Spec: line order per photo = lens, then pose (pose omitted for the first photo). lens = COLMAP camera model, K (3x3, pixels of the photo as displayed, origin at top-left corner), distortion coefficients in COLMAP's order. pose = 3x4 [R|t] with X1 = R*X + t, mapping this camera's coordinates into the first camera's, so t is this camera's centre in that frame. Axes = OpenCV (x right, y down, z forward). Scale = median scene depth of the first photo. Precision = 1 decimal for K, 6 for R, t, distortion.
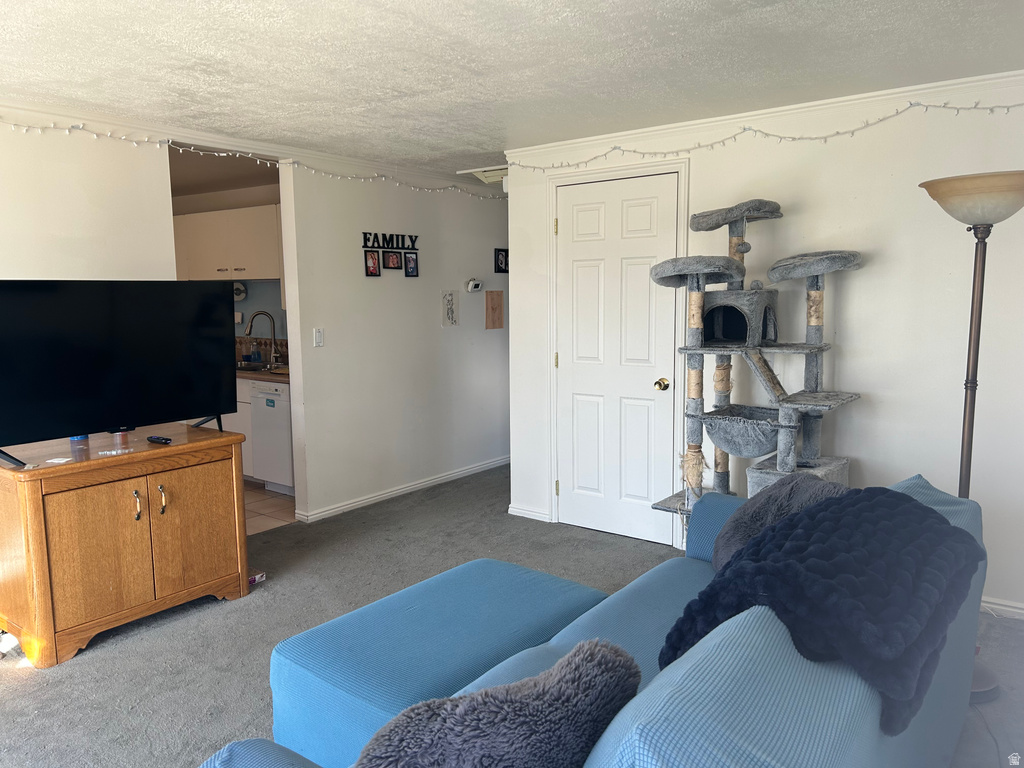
lens RADIAL K [[763.1, 0, 510.3], [0, 763.1, 373.7], [0, 0, 1]] dist [0.099098, -0.129082]
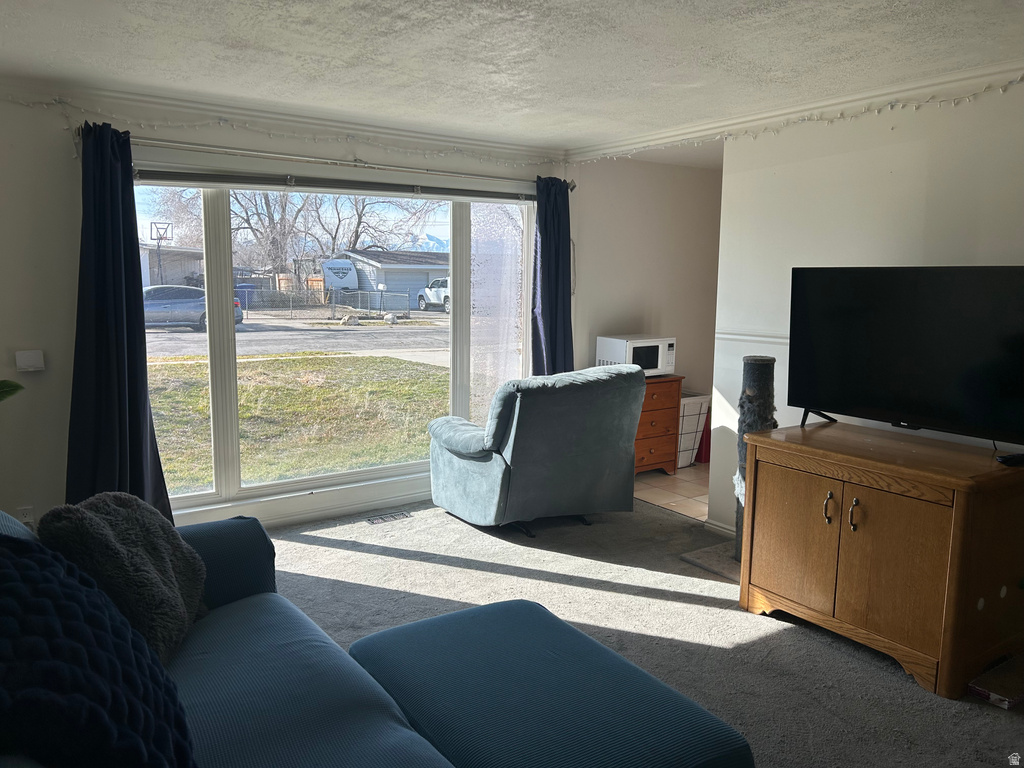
lens RADIAL K [[763.1, 0, 510.3], [0, 763.1, 373.7], [0, 0, 1]] dist [0.099098, -0.129082]
pose [[-0.336617, 0.130374, -0.932573, 0.497249], [-0.102946, 0.979337, 0.174070, -0.111122], [0.935998, 0.154599, -0.316240, 0.900731]]
